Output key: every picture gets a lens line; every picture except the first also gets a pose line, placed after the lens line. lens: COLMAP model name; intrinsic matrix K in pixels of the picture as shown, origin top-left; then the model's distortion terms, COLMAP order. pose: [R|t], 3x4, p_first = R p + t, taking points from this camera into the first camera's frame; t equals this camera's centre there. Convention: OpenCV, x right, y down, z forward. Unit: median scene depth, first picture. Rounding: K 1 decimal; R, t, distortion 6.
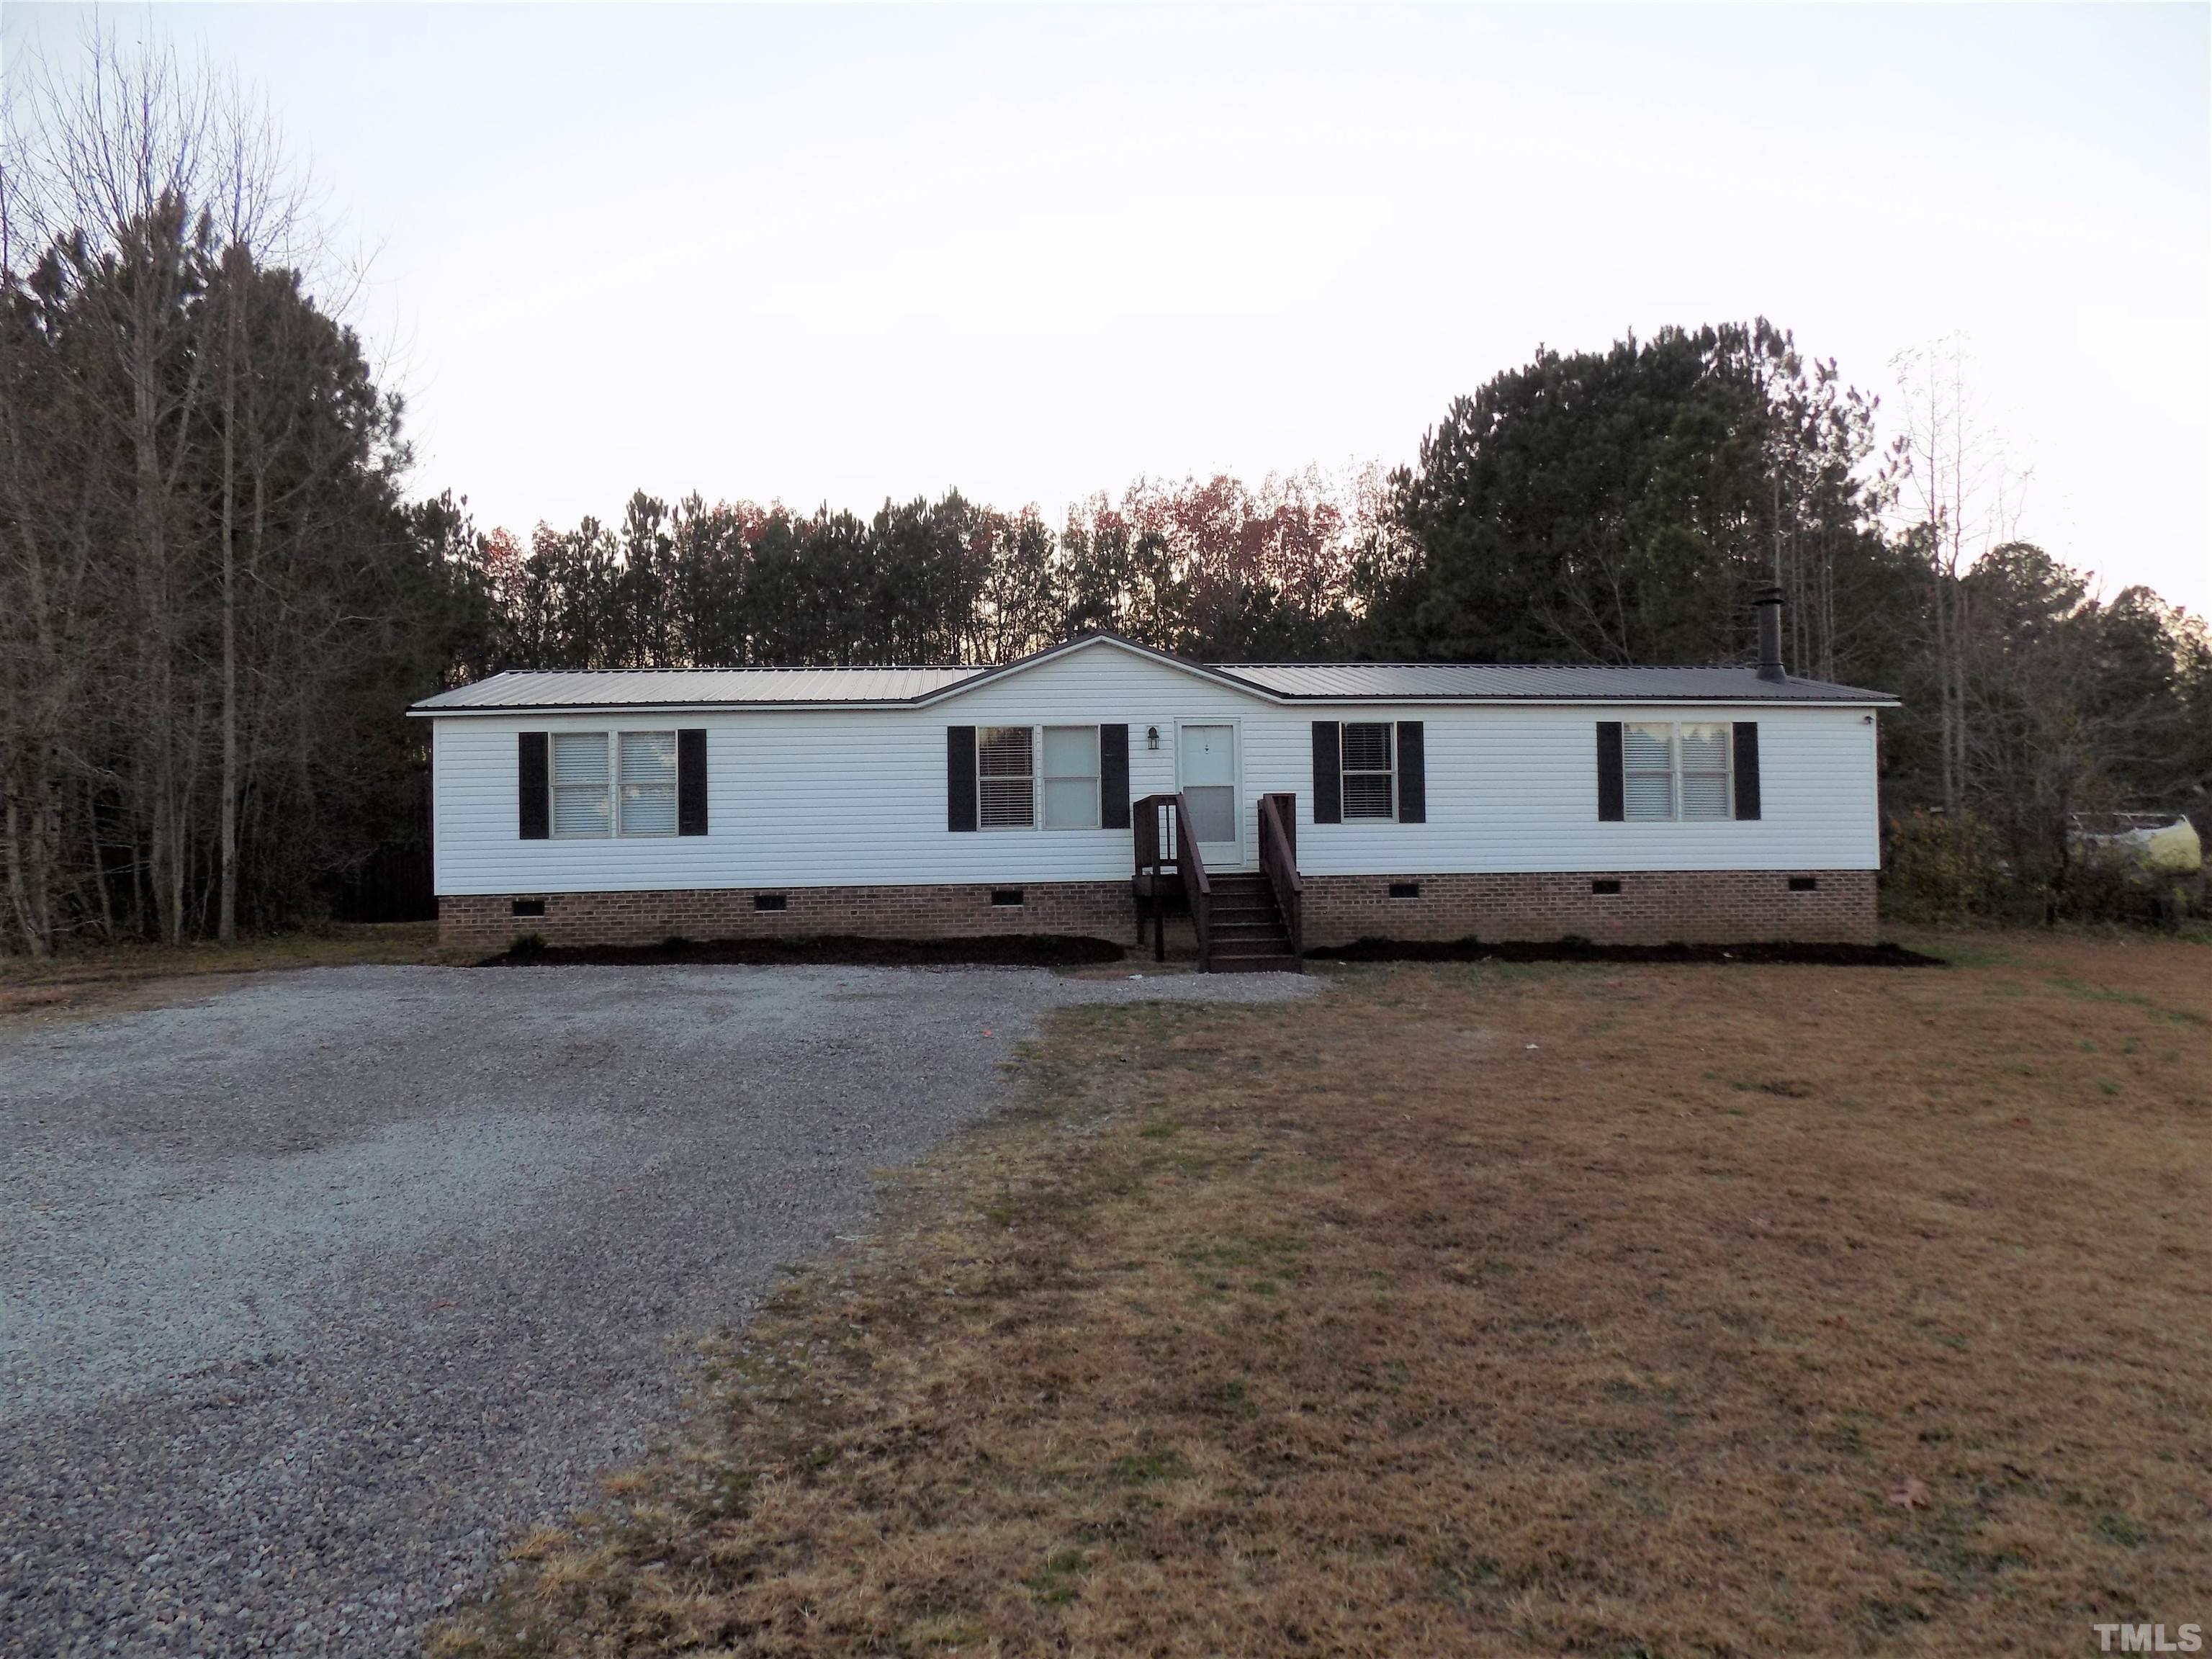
lens RADIAL K [[1514.7, 0, 1112.0], [0, 1514.7, 885.5], [0, 0, 1]] dist [-0.074803, 0.003064]
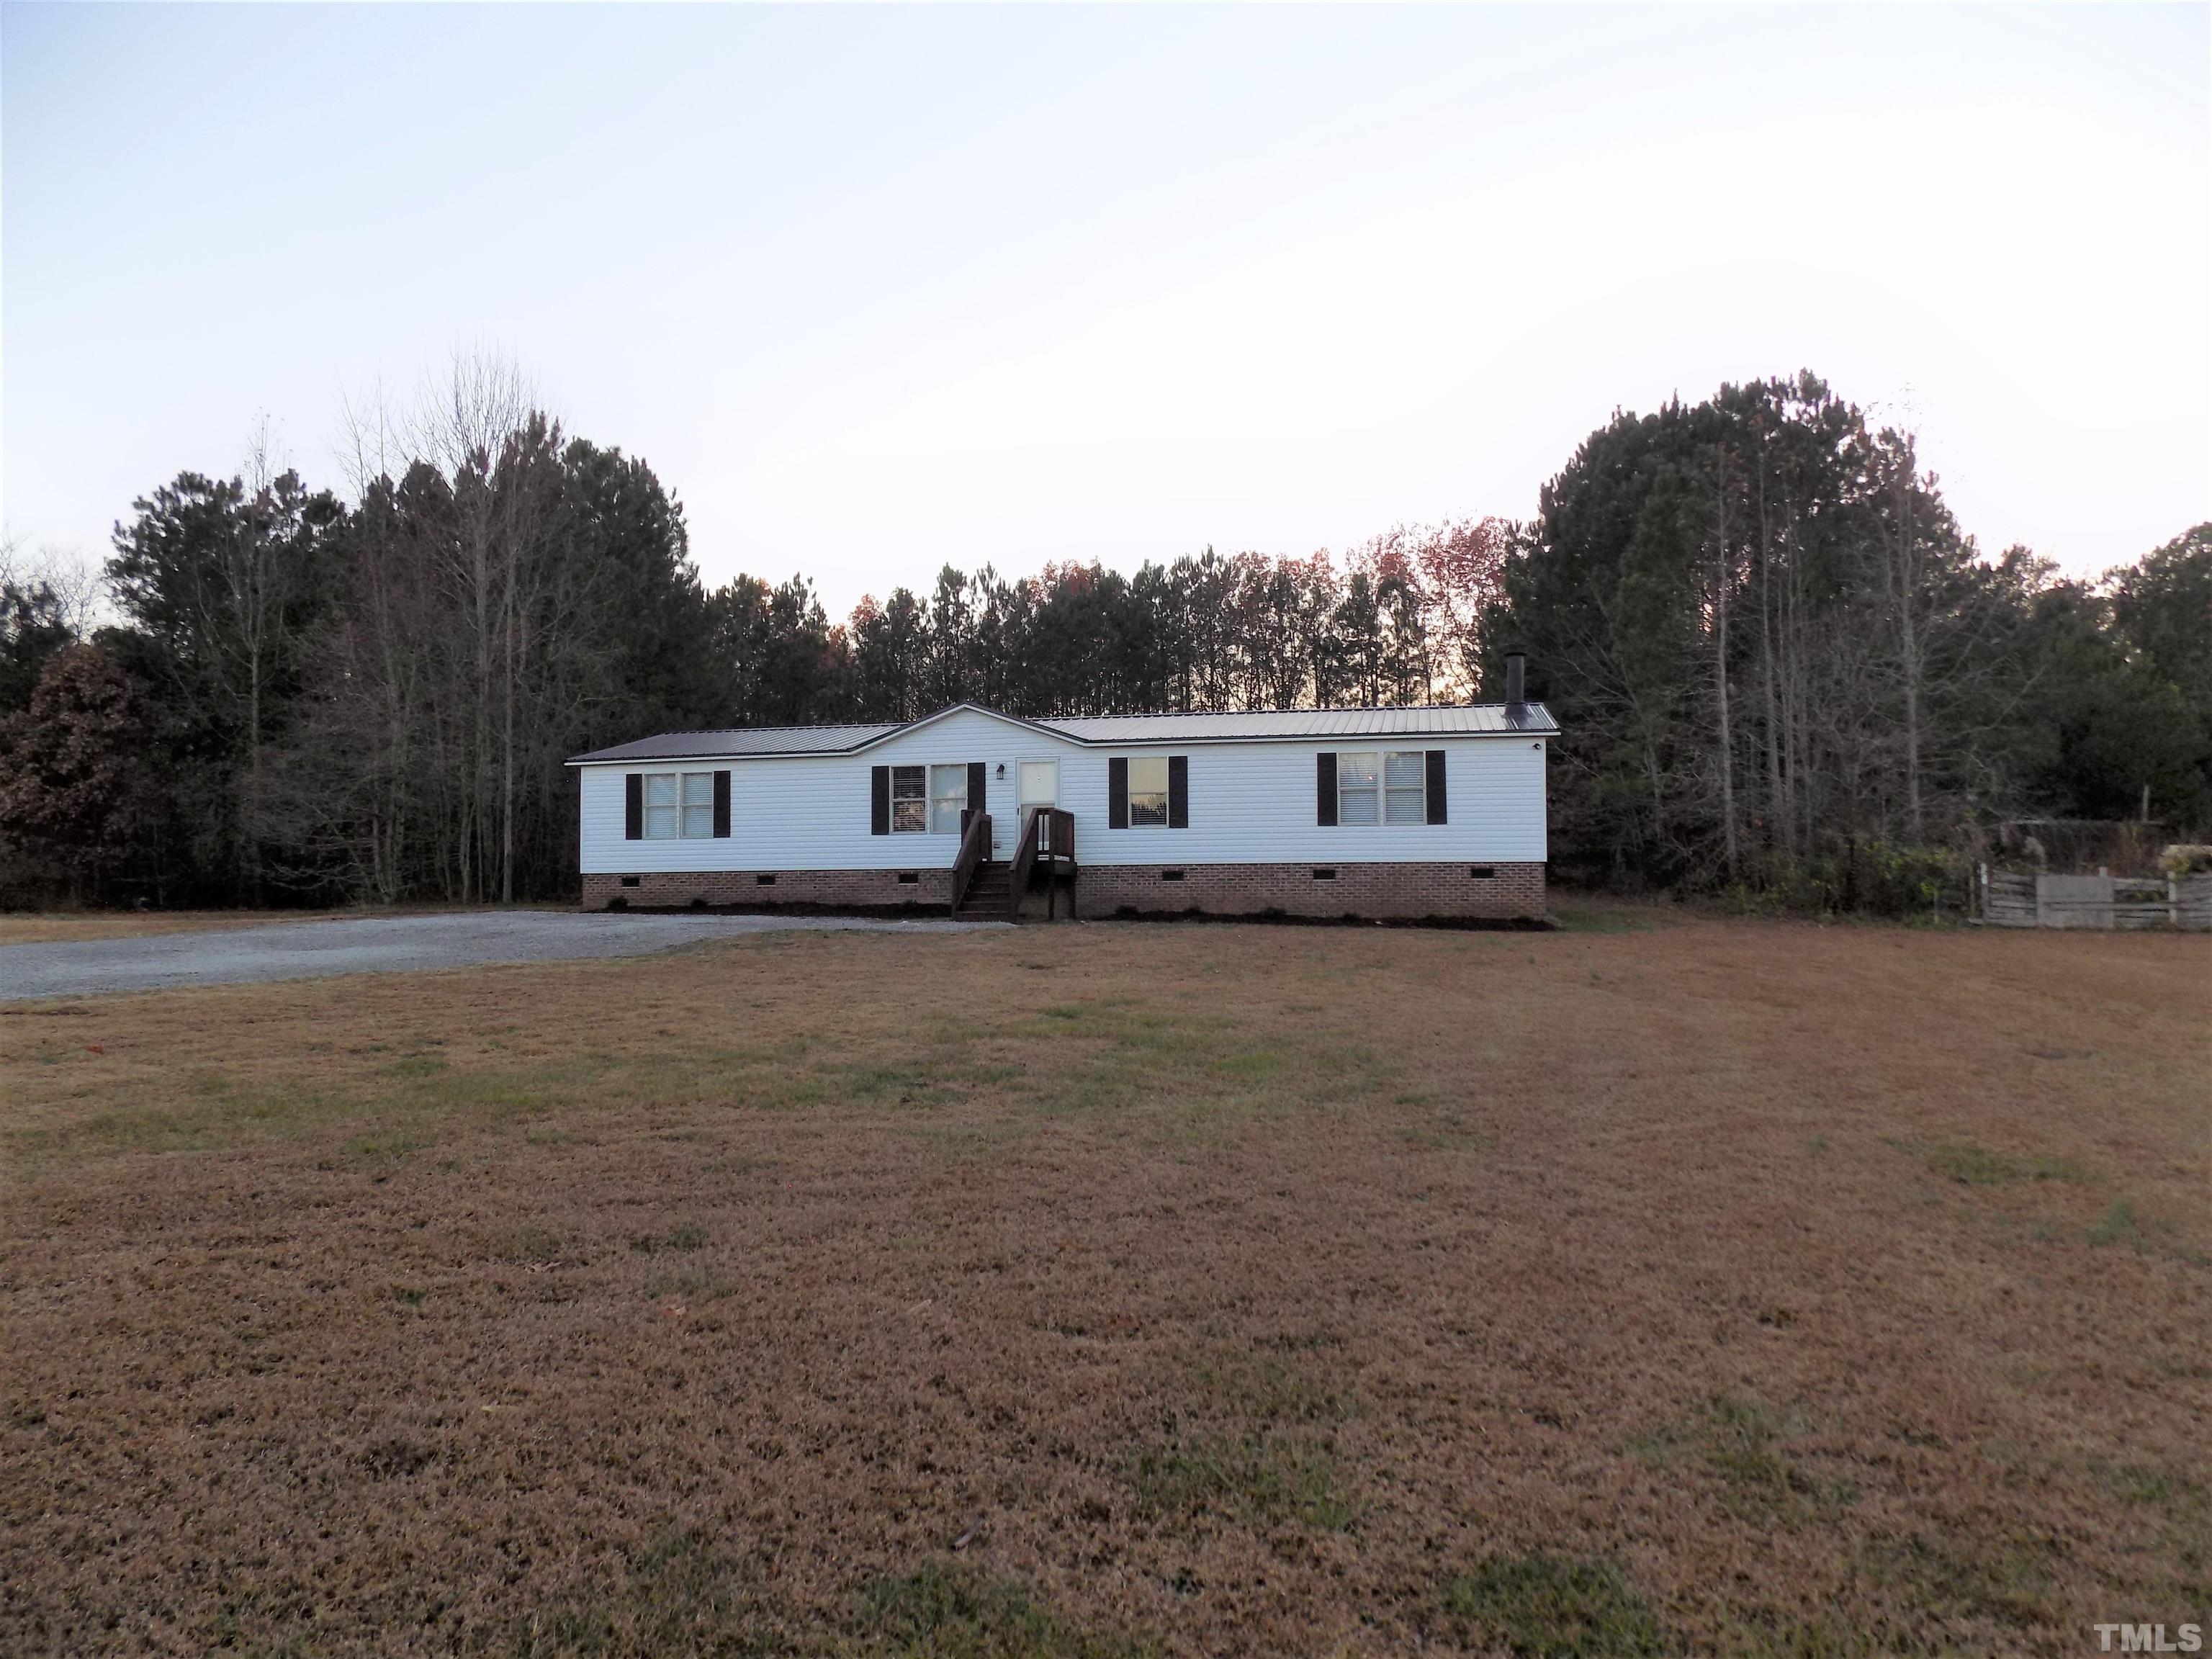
lens RADIAL K [[1474.6, 0, 1120.3], [0, 1474.6, 839.2], [0, 0, 1]] dist [-0.081849, 0.073793]
pose [[0.953229, -0.001221, -0.302247, 0.570503], [-0.010110, 0.999304, -0.035920, 0.019513], [0.302080, 0.037296, 0.952553, -0.338072]]
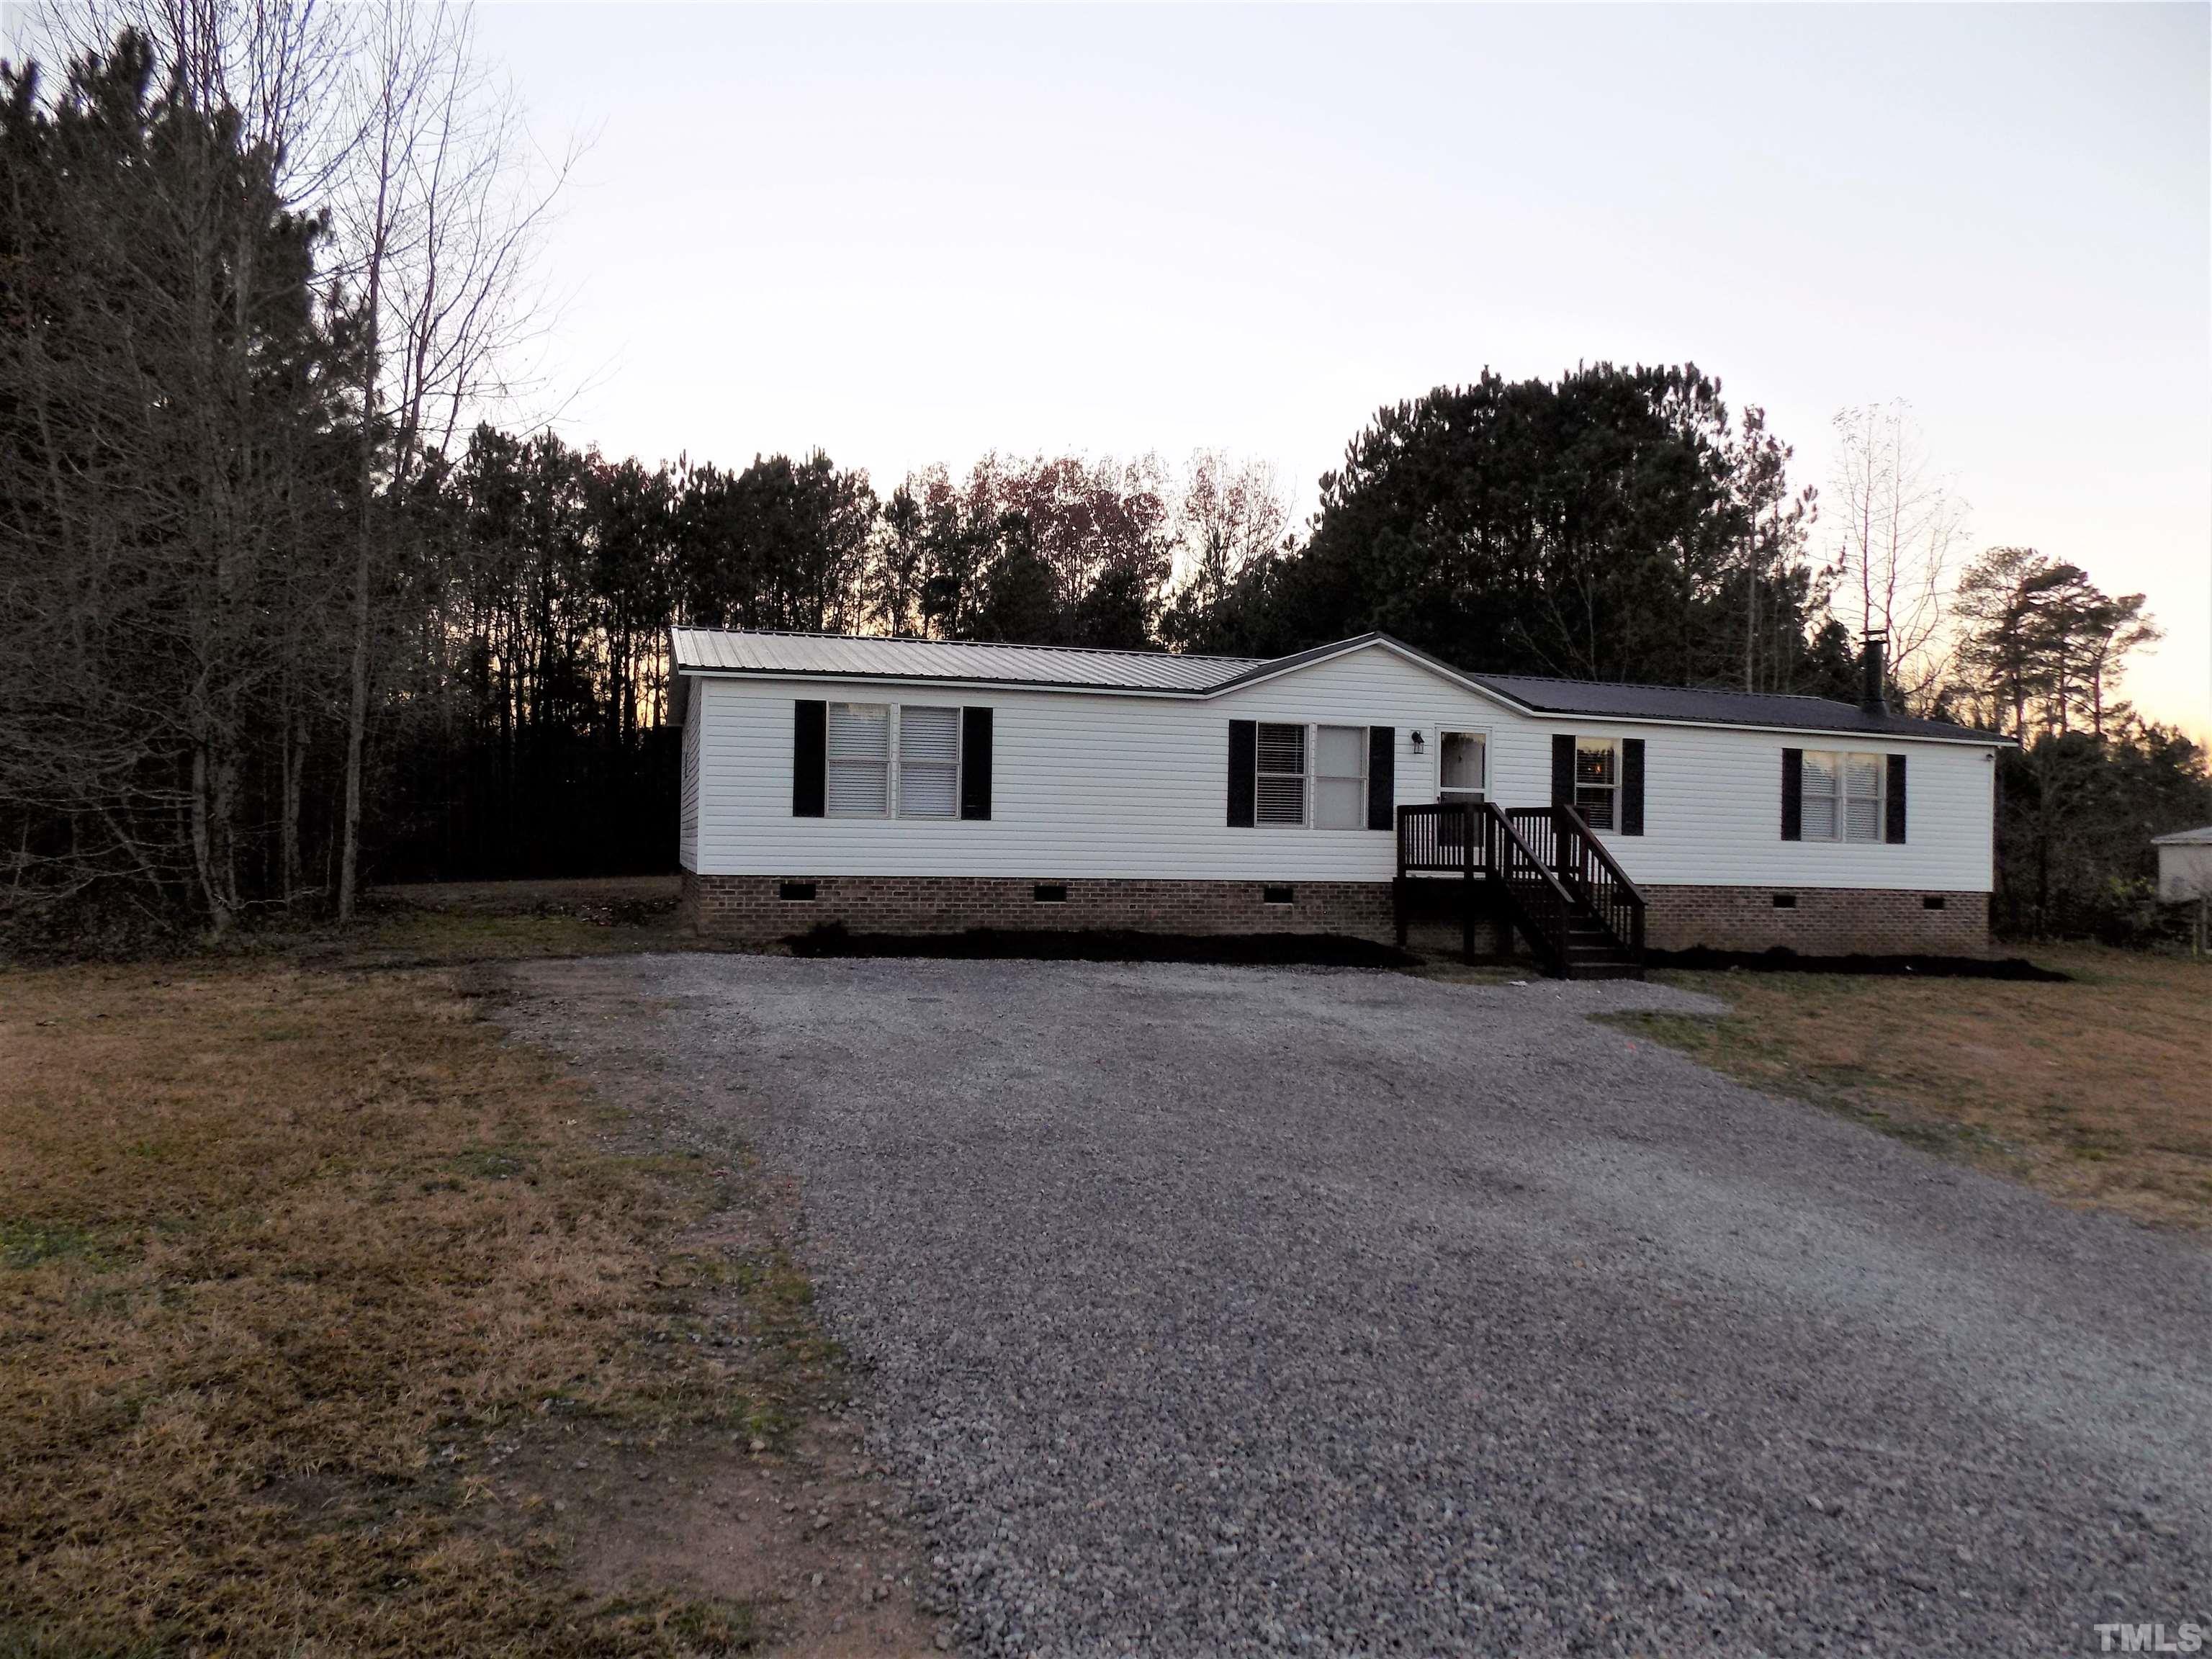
lens RADIAL K [[1514.7, 0, 1112.0], [0, 1514.7, 885.5], [0, 0, 1]] dist [-0.074803, 0.003064]
pose [[0.978297, 0.031844, 0.204746, -0.373055], [-0.034850, 0.999331, 0.011094, -0.005537], [-0.204256, -0.017989, 0.978752, 0.050369]]
